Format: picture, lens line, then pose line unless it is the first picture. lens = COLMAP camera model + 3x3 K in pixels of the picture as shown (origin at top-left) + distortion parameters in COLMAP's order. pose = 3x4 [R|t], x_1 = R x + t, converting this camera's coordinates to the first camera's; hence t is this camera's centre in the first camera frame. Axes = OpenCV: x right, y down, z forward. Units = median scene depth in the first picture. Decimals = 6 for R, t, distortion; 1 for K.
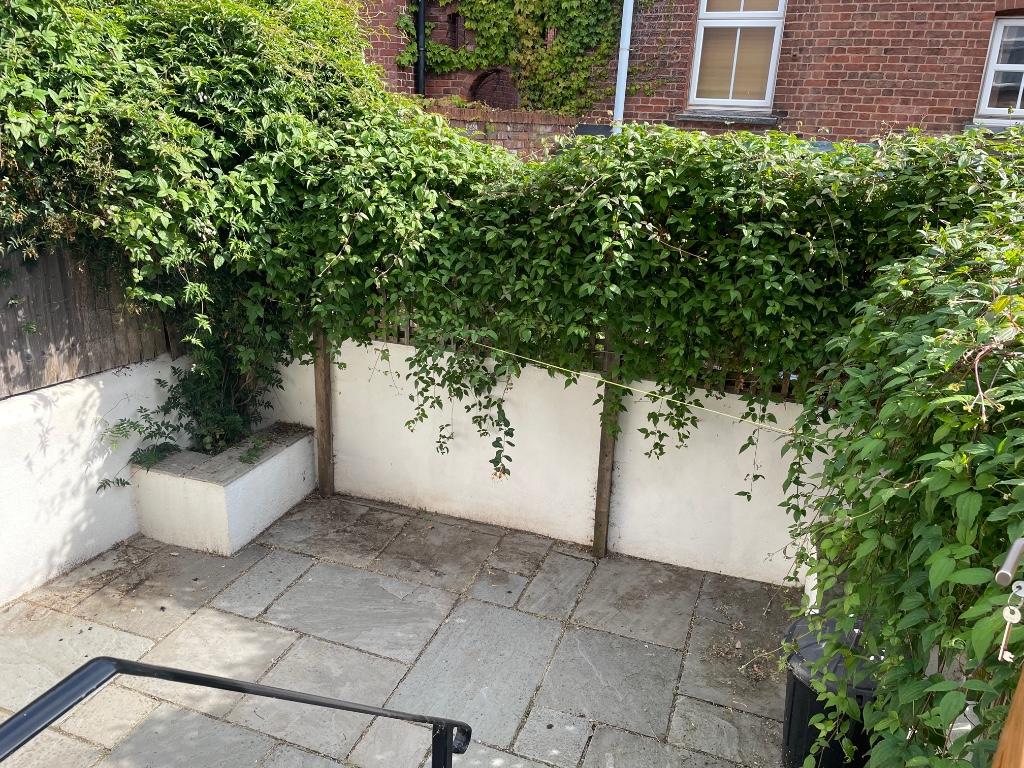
lens RADIAL K [[770.5, 0, 514.2], [0, 770.5, 379.0], [0, 0, 1]] dist [0.094594, -0.121544]
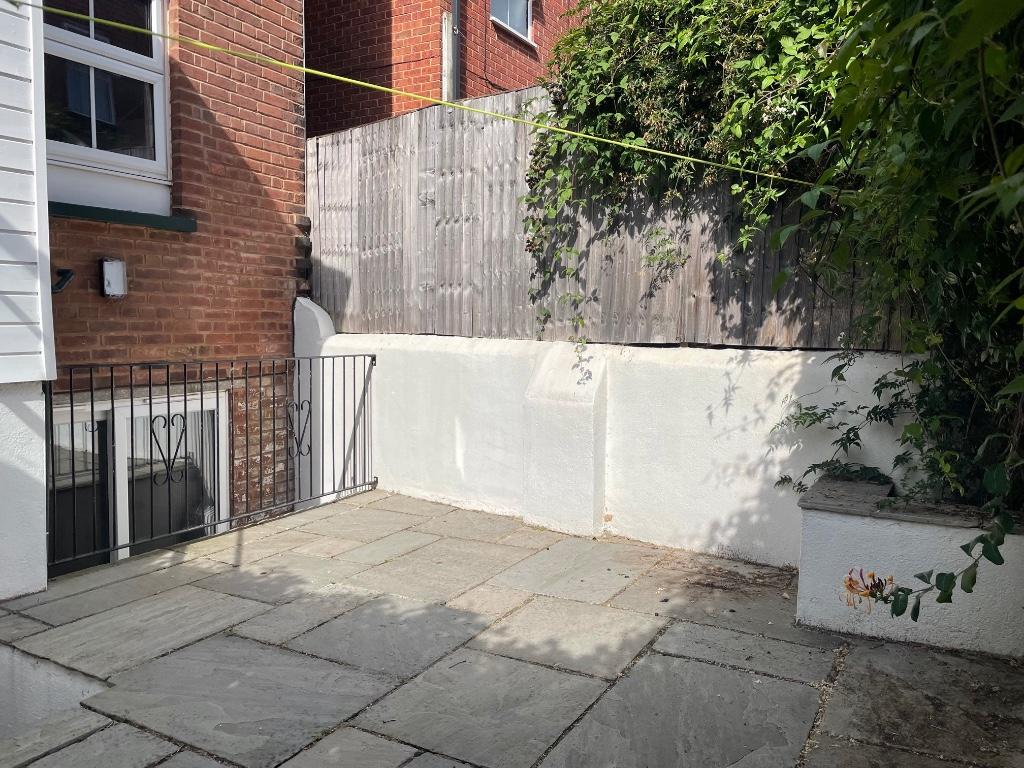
lens RADIAL K [[770.5, 0, 514.2], [0, 770.5, 379.0], [0, 0, 1]] dist [0.094594, -0.121544]
pose [[-0.178823, 0.033358, -0.983316, 0.343709], [-0.333703, 0.938128, 0.092512, 0.055383], [0.925562, 0.344679, -0.156627, 0.868701]]
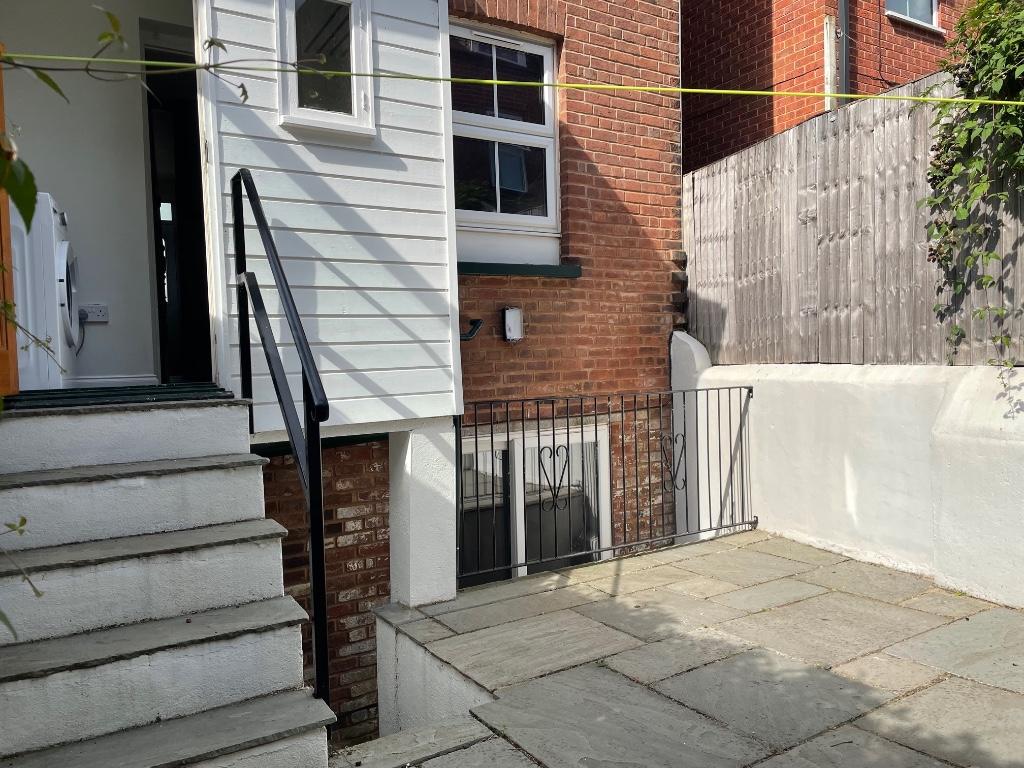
lens RADIAL K [[770.5, 0, 514.2], [0, 770.5, 379.0], [0, 0, 1]] dist [0.094594, -0.121544]
pose [[-0.619644, 0.002785, -0.784878, 0.312215], [-0.245281, 0.949223, 0.197012, 0.052187], [0.745573, 0.314593, -0.587497, 0.877702]]
